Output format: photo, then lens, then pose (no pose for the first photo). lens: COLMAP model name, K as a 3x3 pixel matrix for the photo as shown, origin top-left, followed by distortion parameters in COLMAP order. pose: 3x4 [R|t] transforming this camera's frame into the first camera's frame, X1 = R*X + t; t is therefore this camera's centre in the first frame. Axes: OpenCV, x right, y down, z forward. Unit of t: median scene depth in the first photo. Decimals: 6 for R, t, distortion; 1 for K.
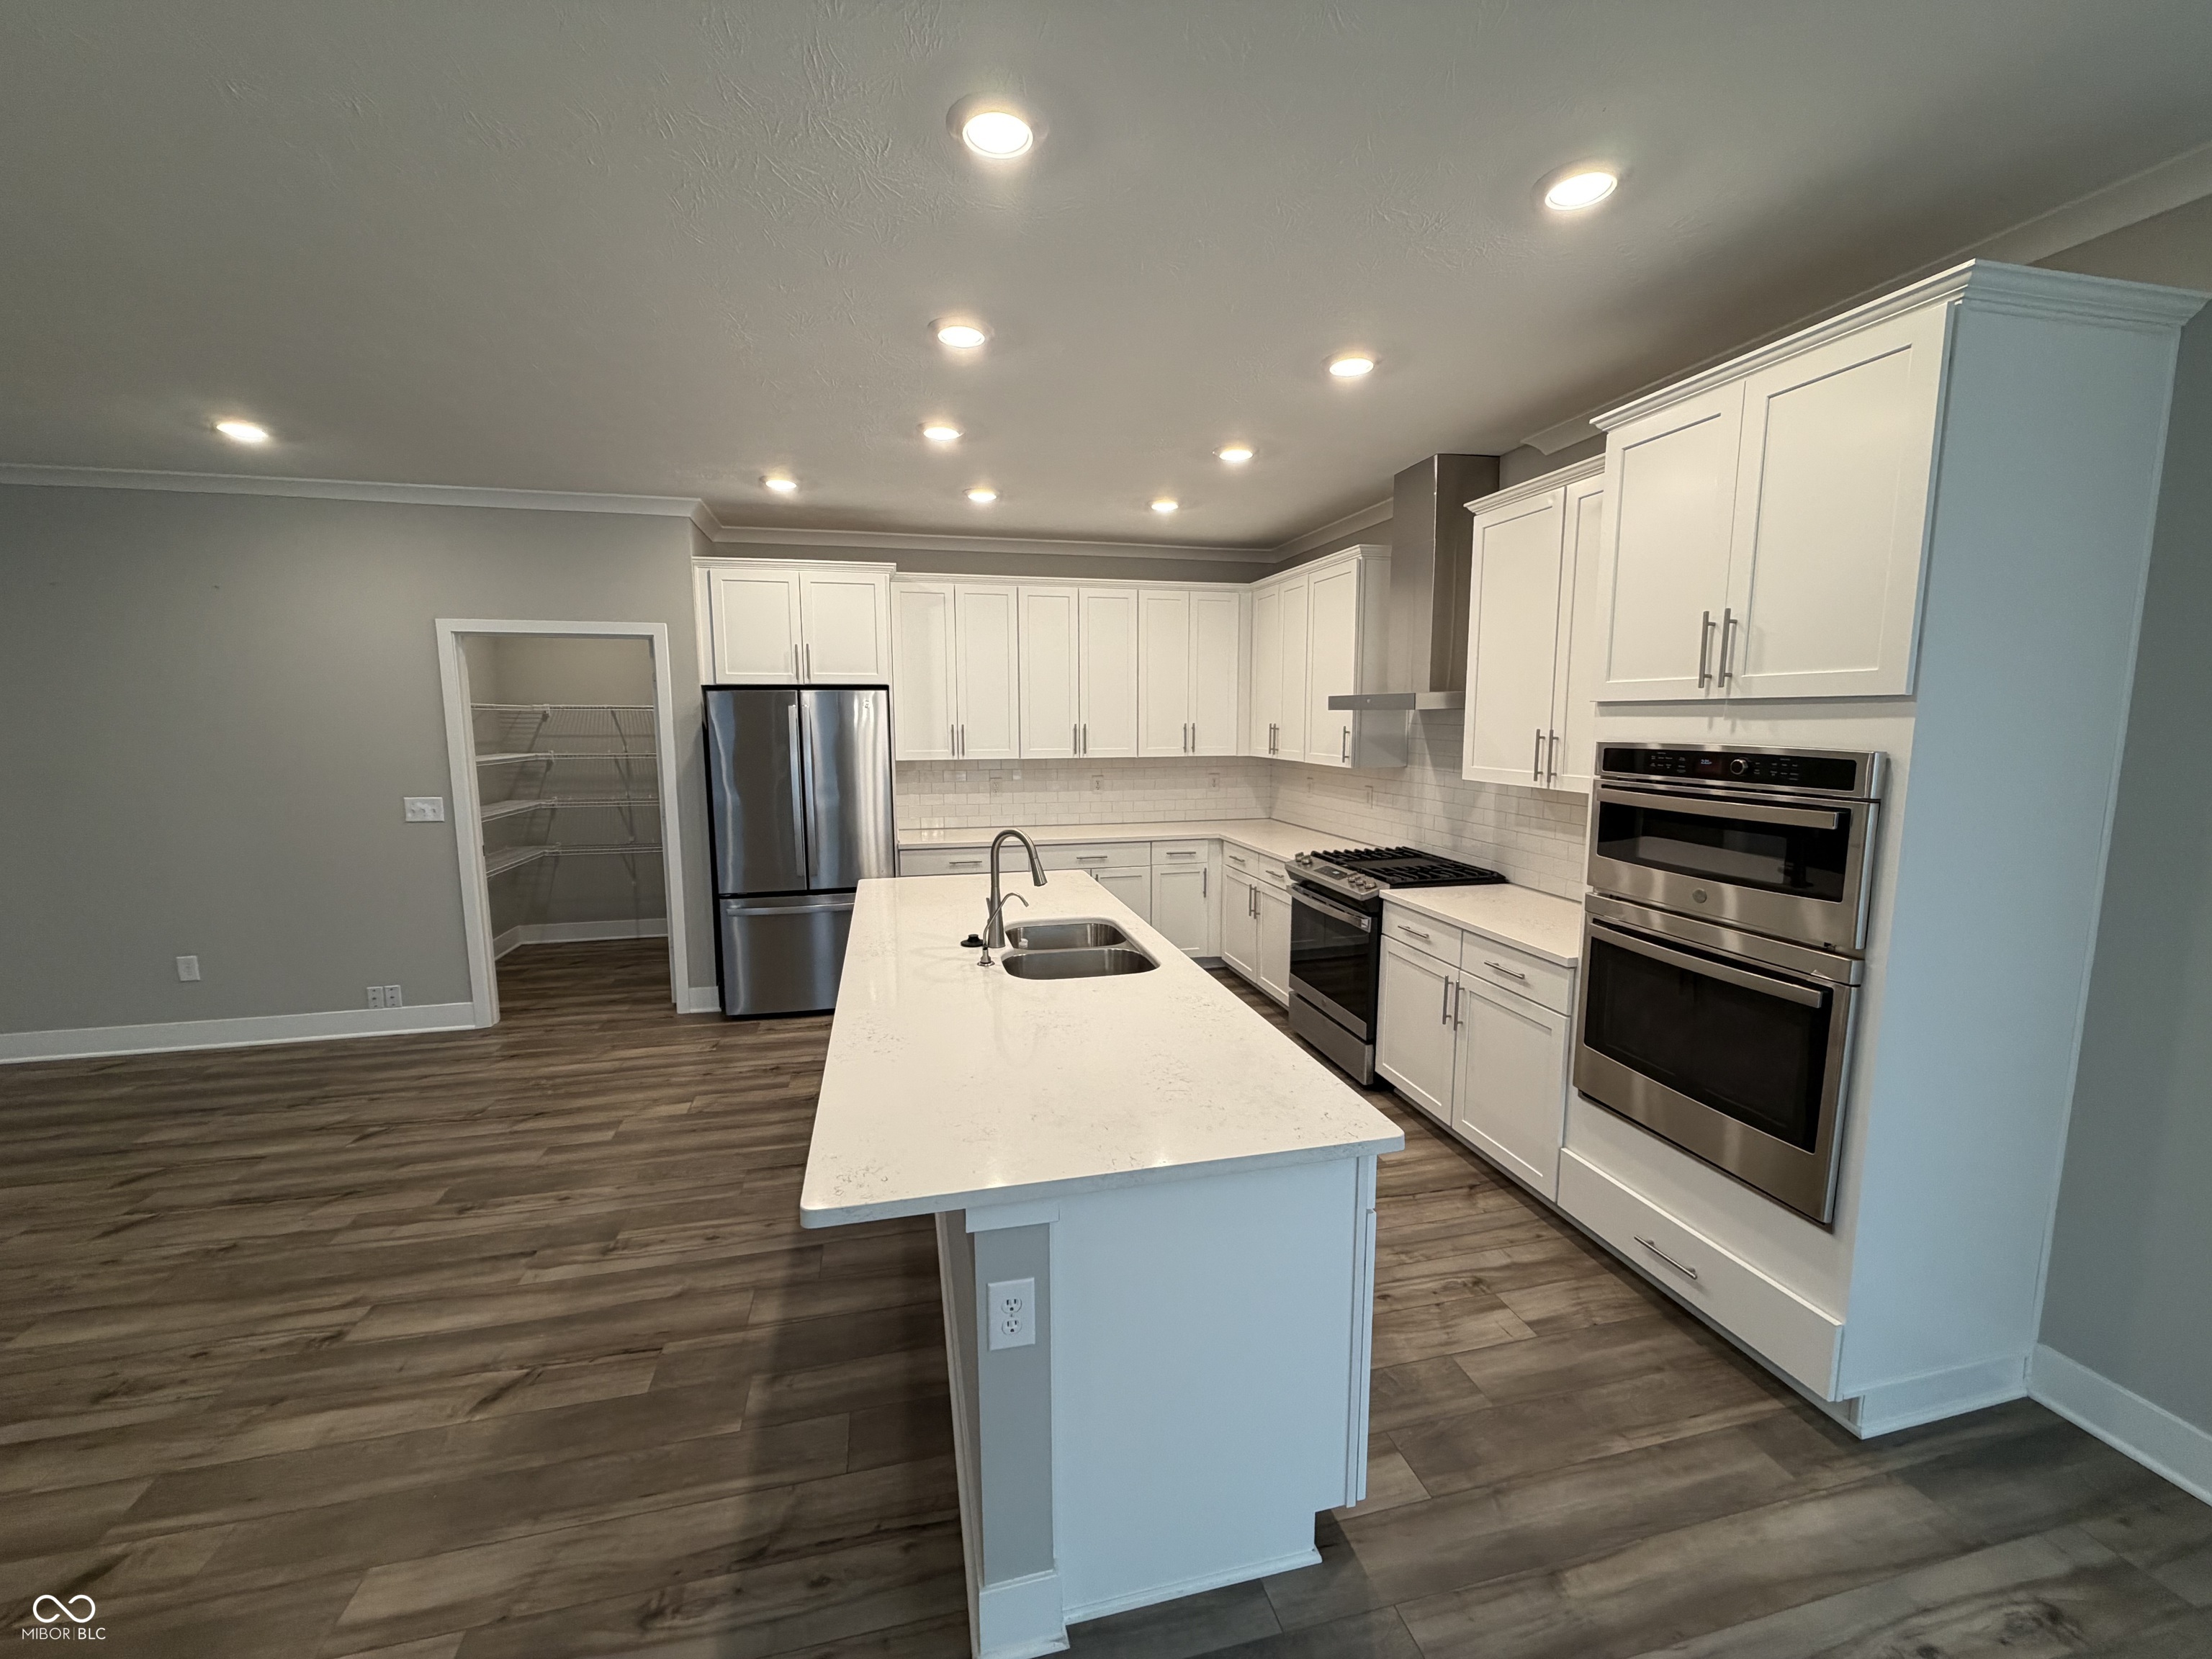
lens RADIAL K [[881.0, 0, 1097.6], [0, 881.0, 825.7], [0, 0, 1]] dist [0.001694, 0.000101]
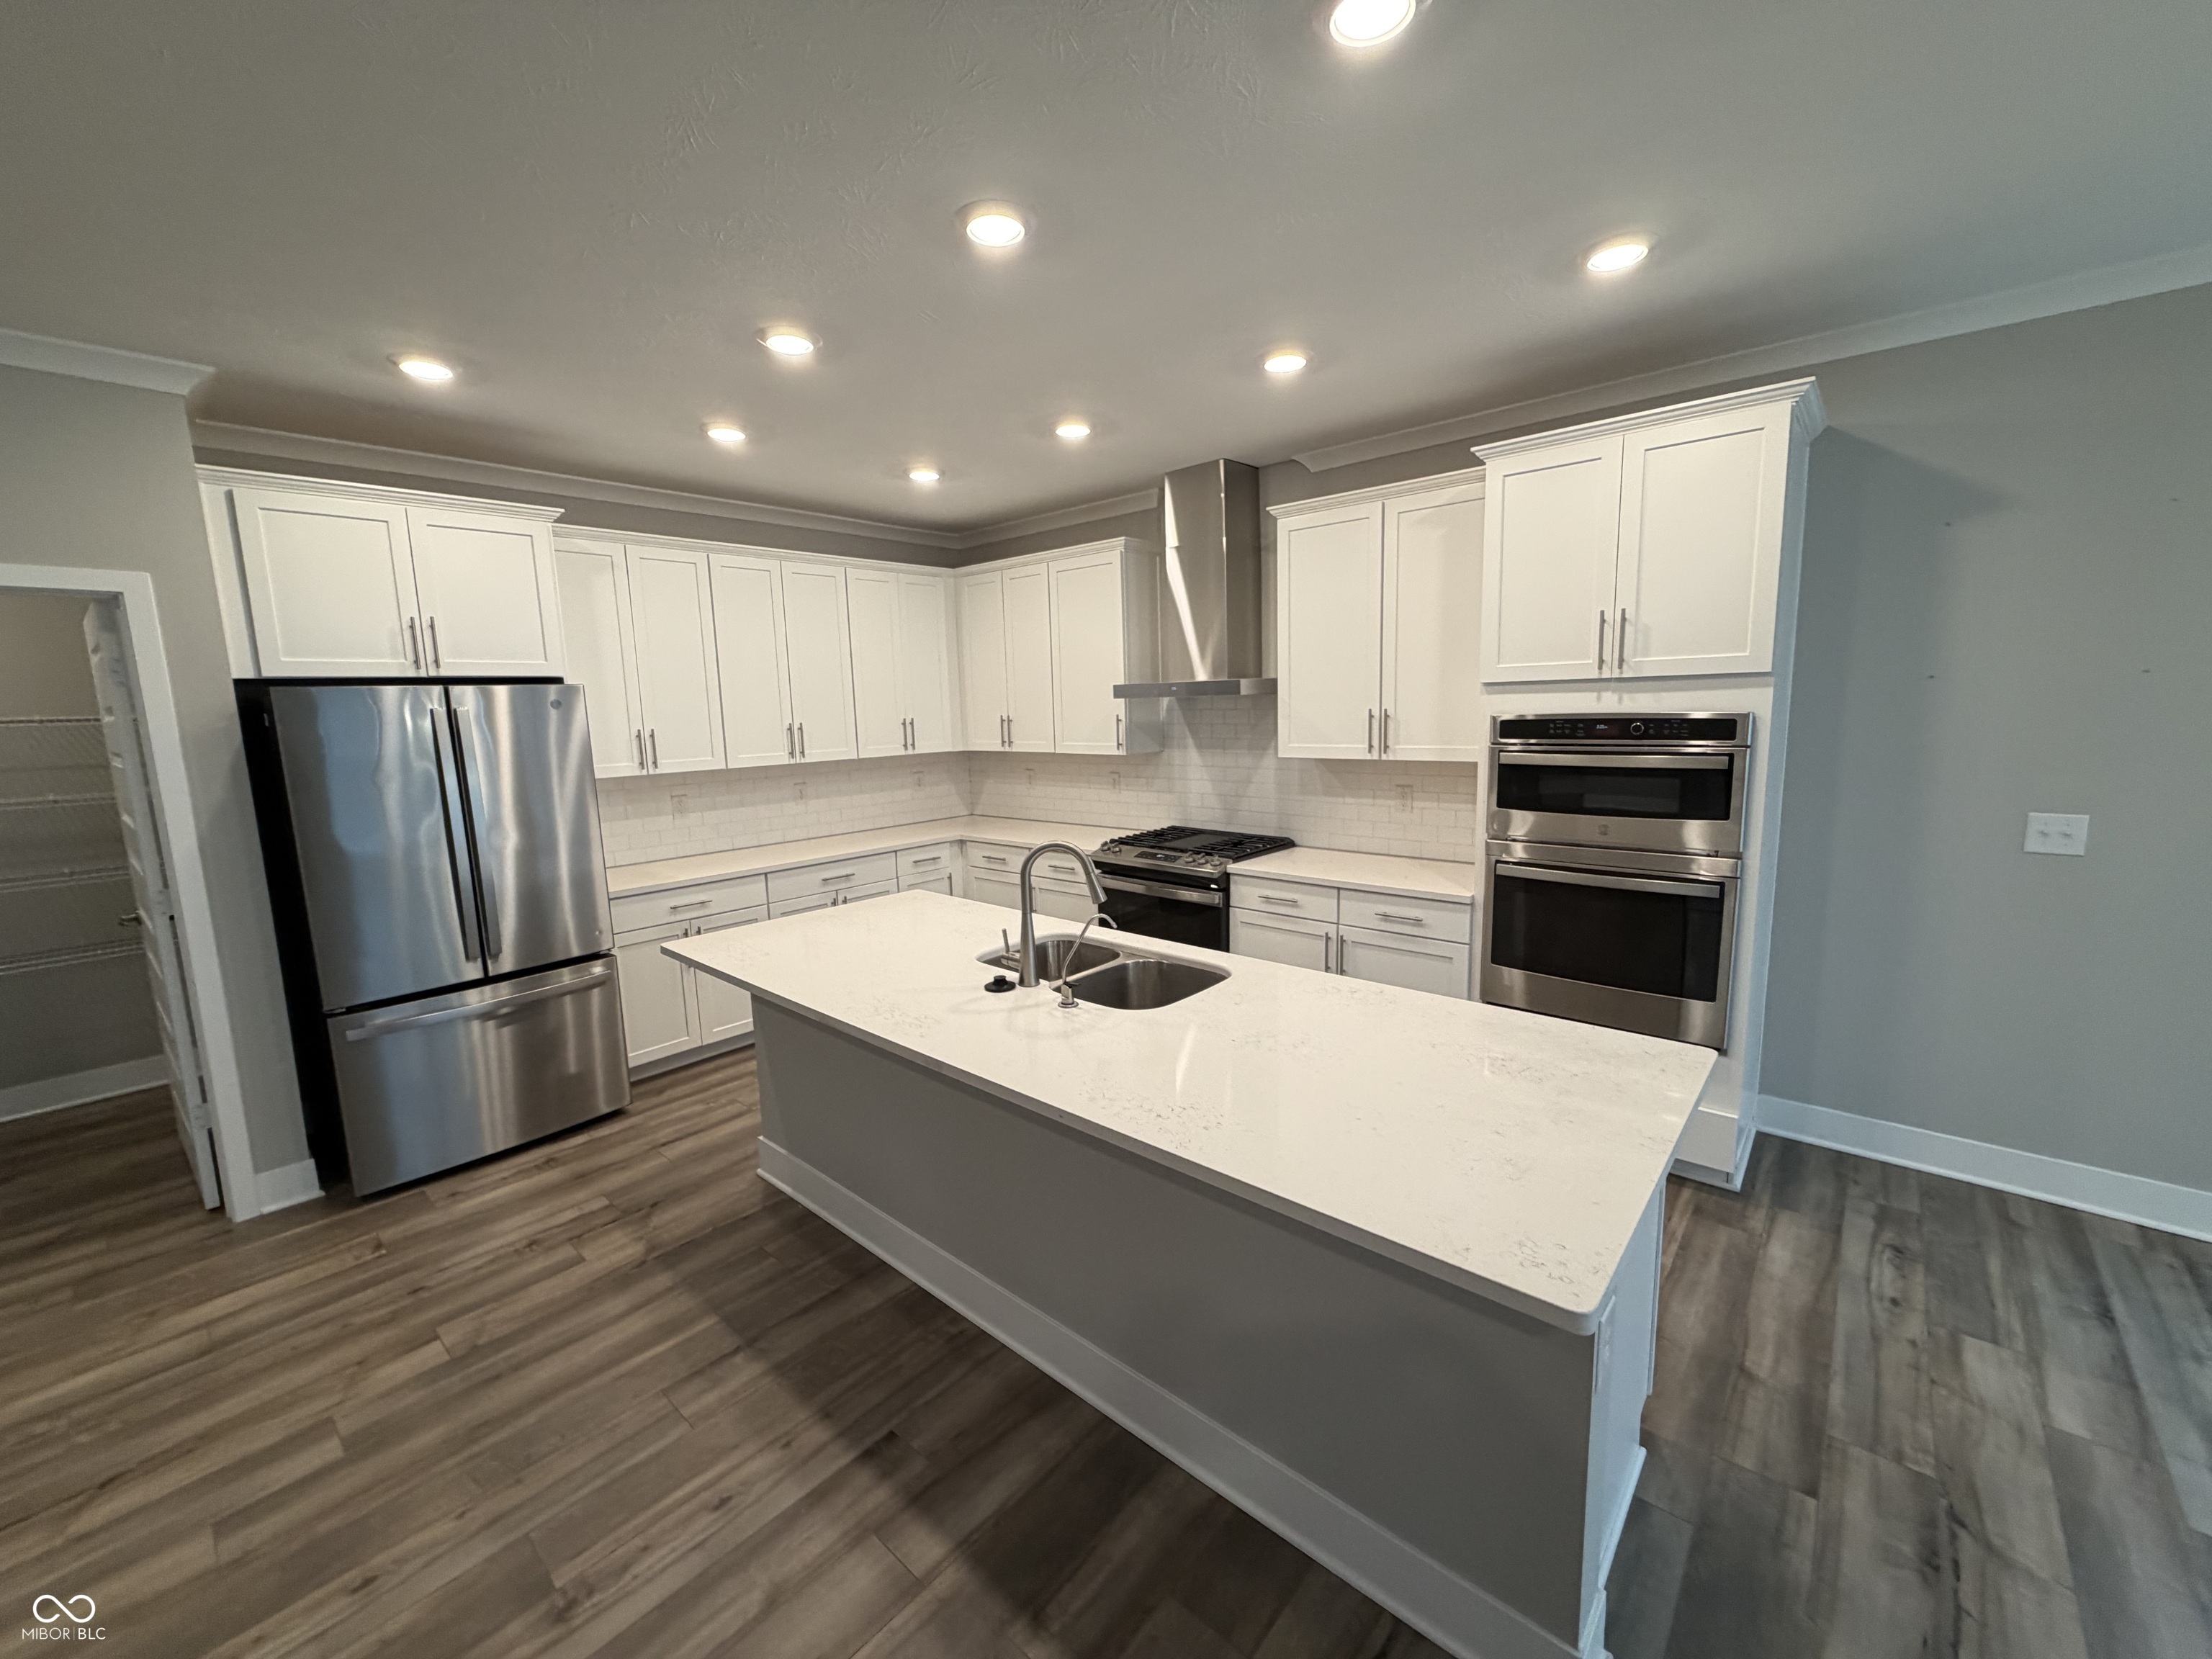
lens RADIAL K [[881.0, 0, 1098.3], [0, 881.0, 825.5], [0, 0, 1]] dist [0.001694, 0.000101]
pose [[0.820863, -0.101186, 0.562090, -0.398689], [0.098649, 0.994508, 0.034964, -0.027534], [-0.562541, 0.026749, 0.826337, 0.208947]]
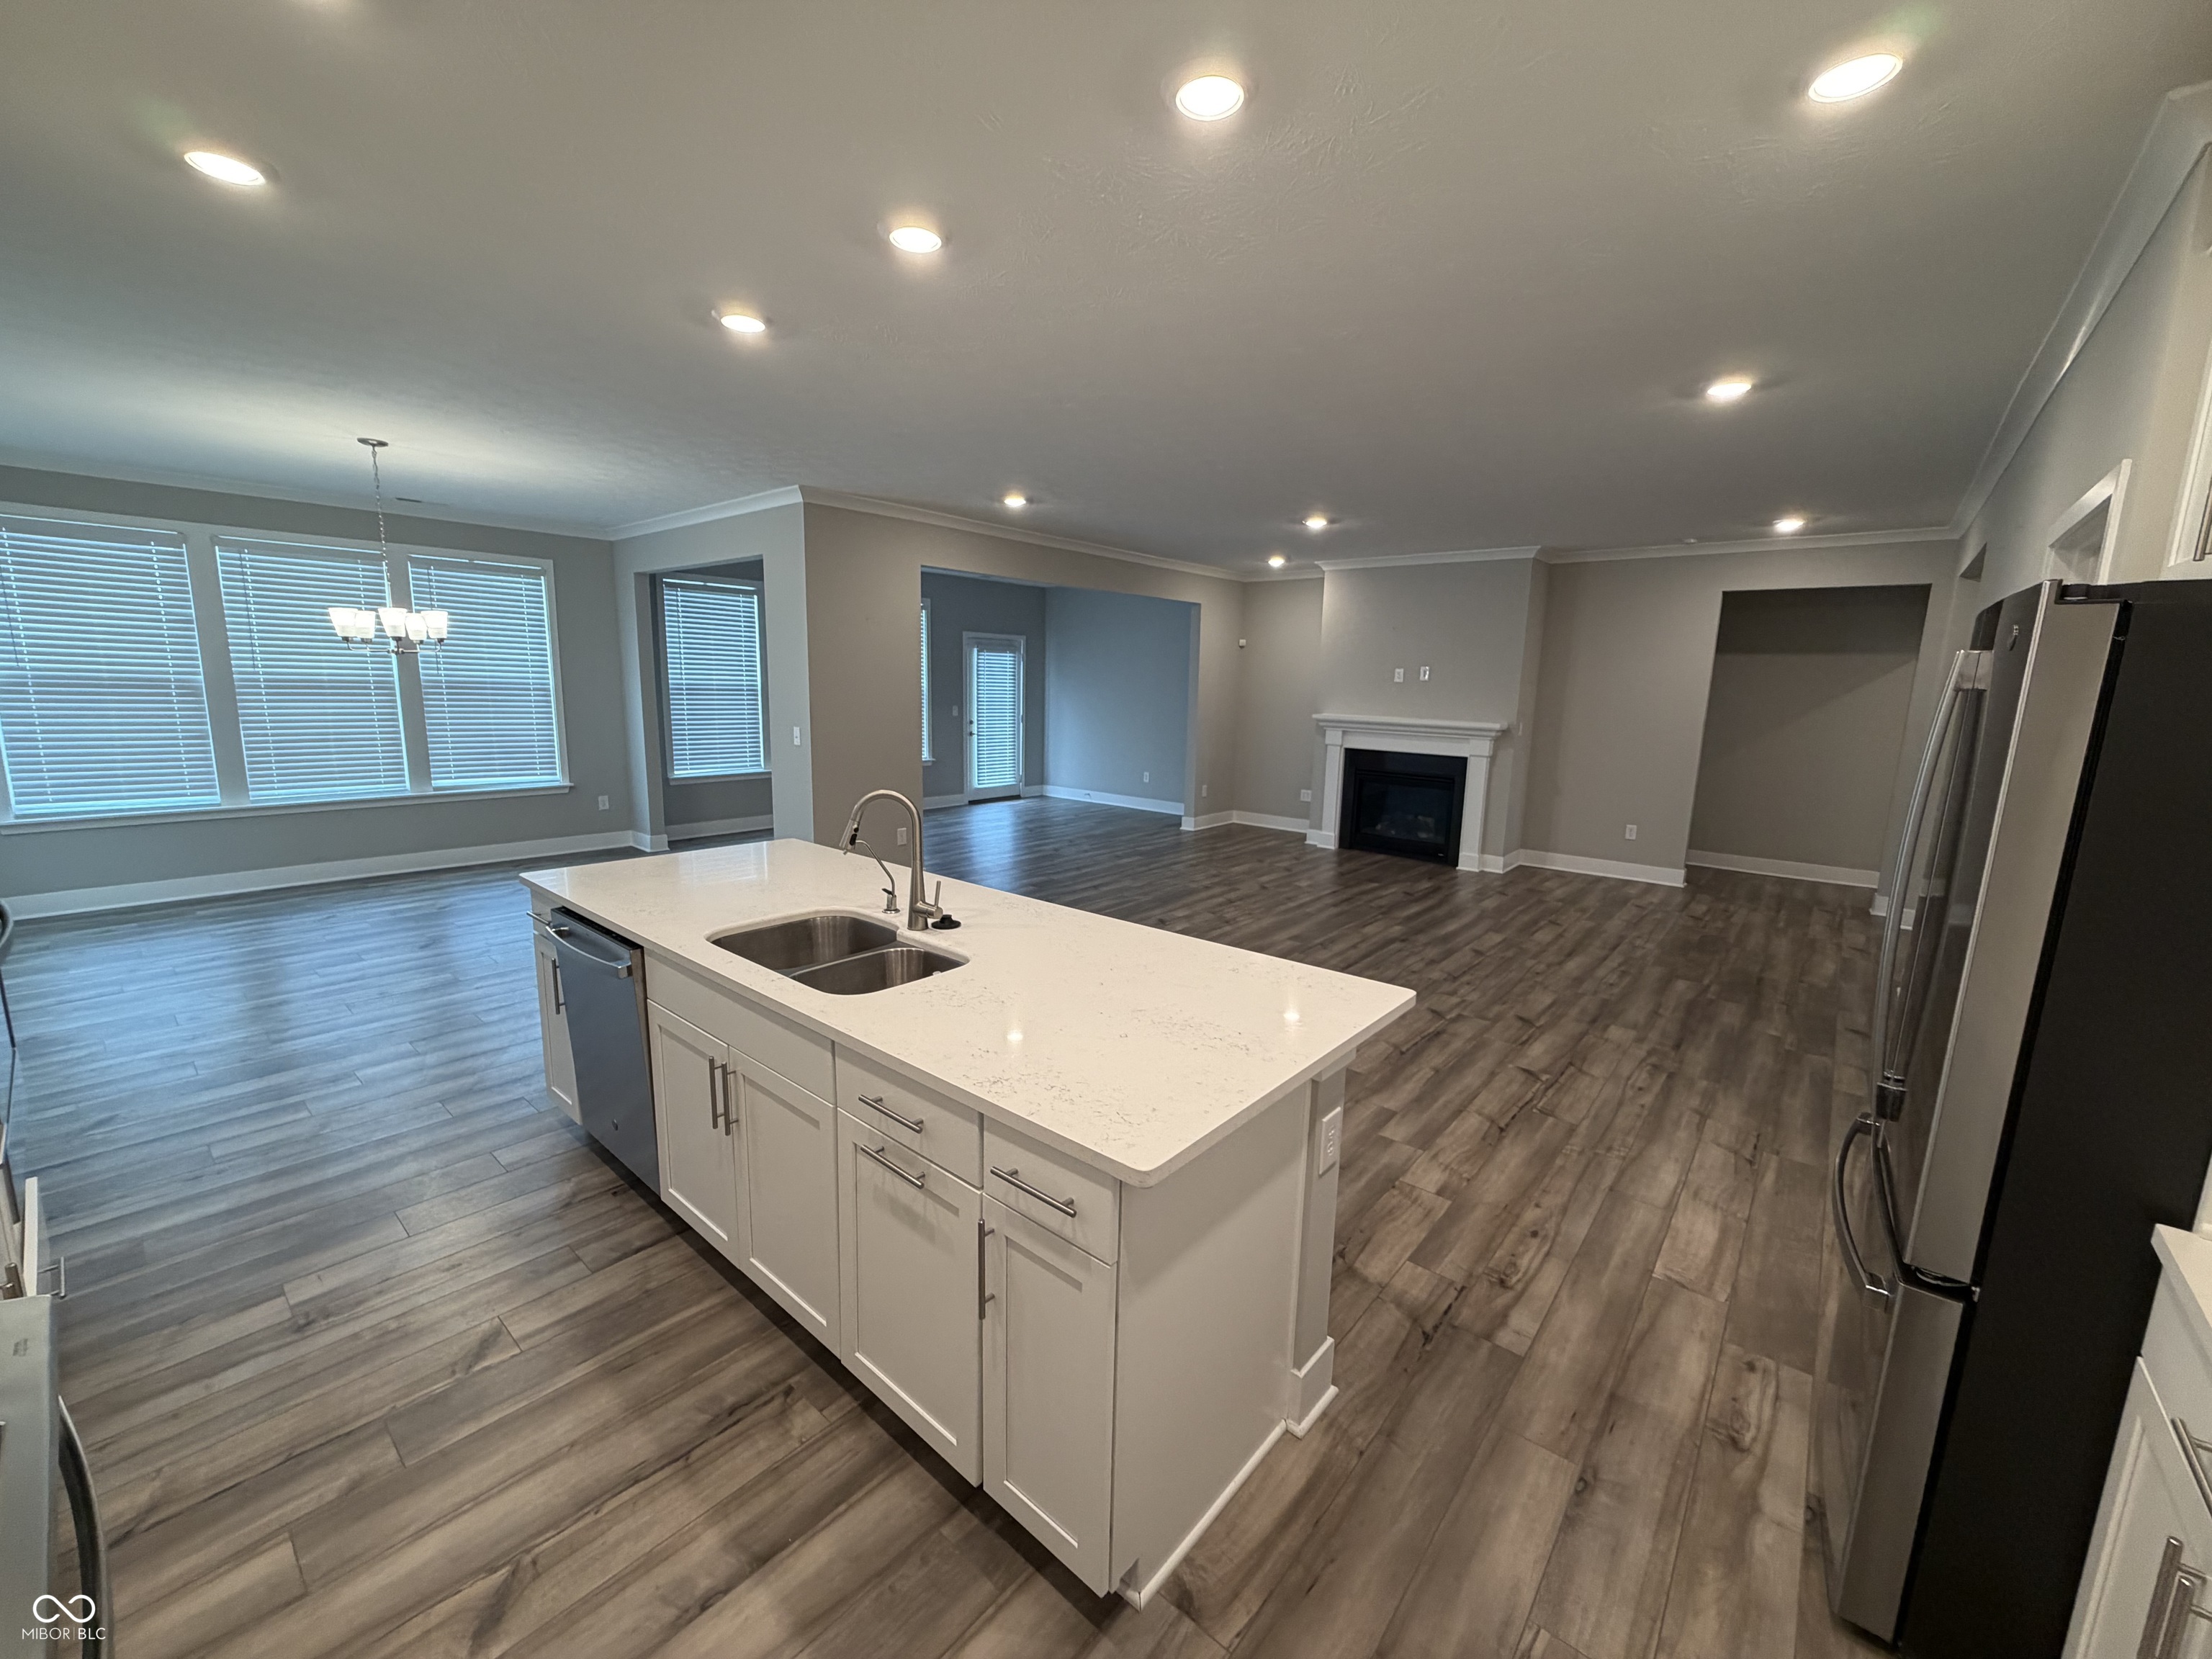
lens RADIAL K [[881.0, 0, 1102.2], [0, 881.0, 830.3], [0, 0, 1]] dist [0.001694, 0.000101]
pose [[-0.809773, 0.082831, -0.580867, 0.185357], [-0.094598, 0.958603, 0.268572, -0.161893], [0.579067, 0.272431, -0.768415, 1.357336]]
